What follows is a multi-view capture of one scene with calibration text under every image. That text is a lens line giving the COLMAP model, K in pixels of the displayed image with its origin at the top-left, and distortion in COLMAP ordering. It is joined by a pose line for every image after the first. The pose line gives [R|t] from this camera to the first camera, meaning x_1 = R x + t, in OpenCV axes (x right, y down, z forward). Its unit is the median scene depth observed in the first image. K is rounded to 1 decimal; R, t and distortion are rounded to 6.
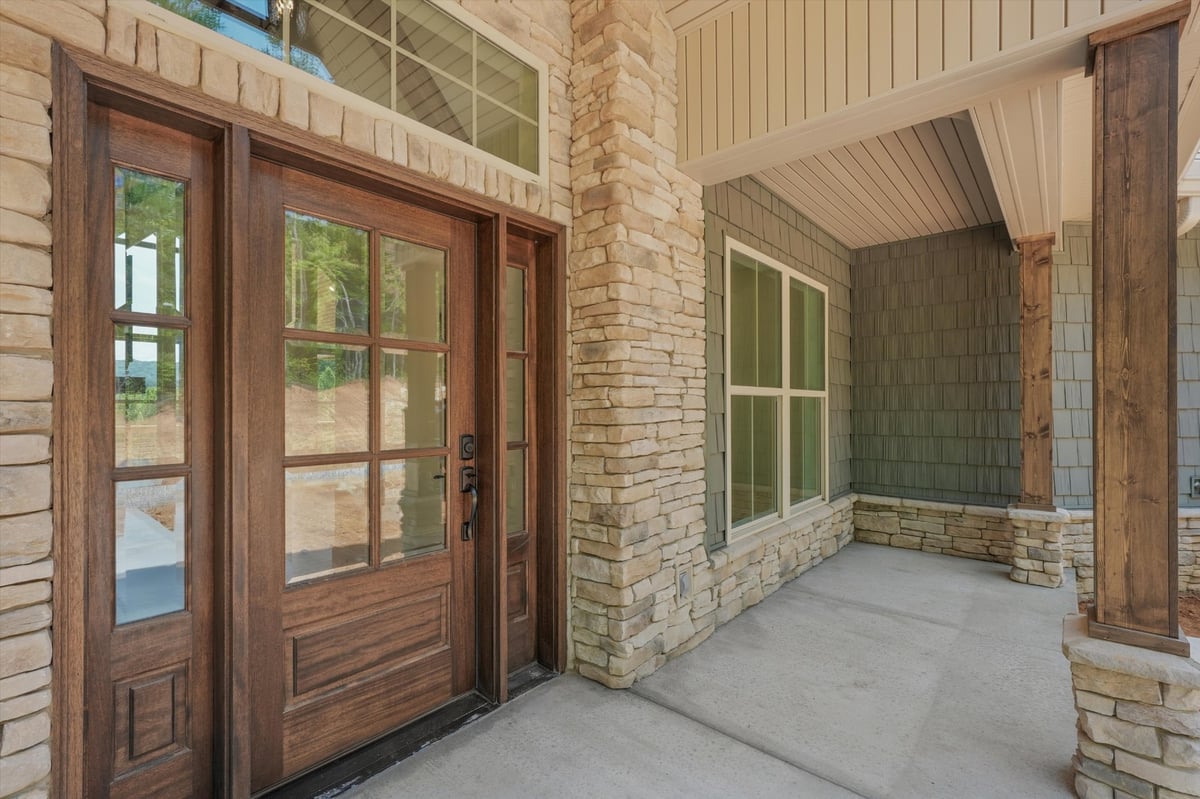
lens RADIAL K [[529.4, 0, 597.8], [0, 529.4, 407.6], [0, 0, 1]] dist [-0.001132, 0.000240]
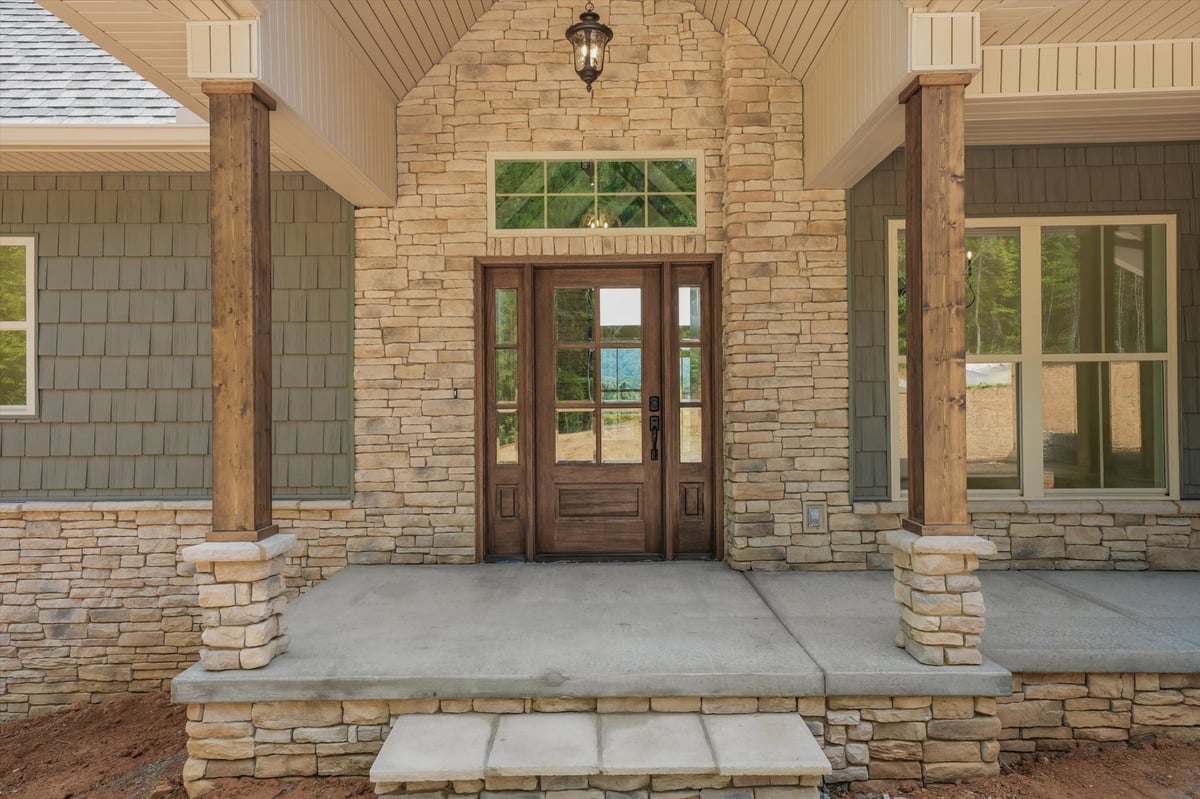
lens RADIAL K [[779.9, 0, 597.7], [0, 779.9, 395.3], [0, 0, 1]] dist [0.026537, -0.000615]
pose [[0.652638, -0.012998, -0.757558, 1.381039], [0.006843, 0.999913, -0.011261, 0.069308], [0.757639, 0.002165, 0.652671, -0.673768]]
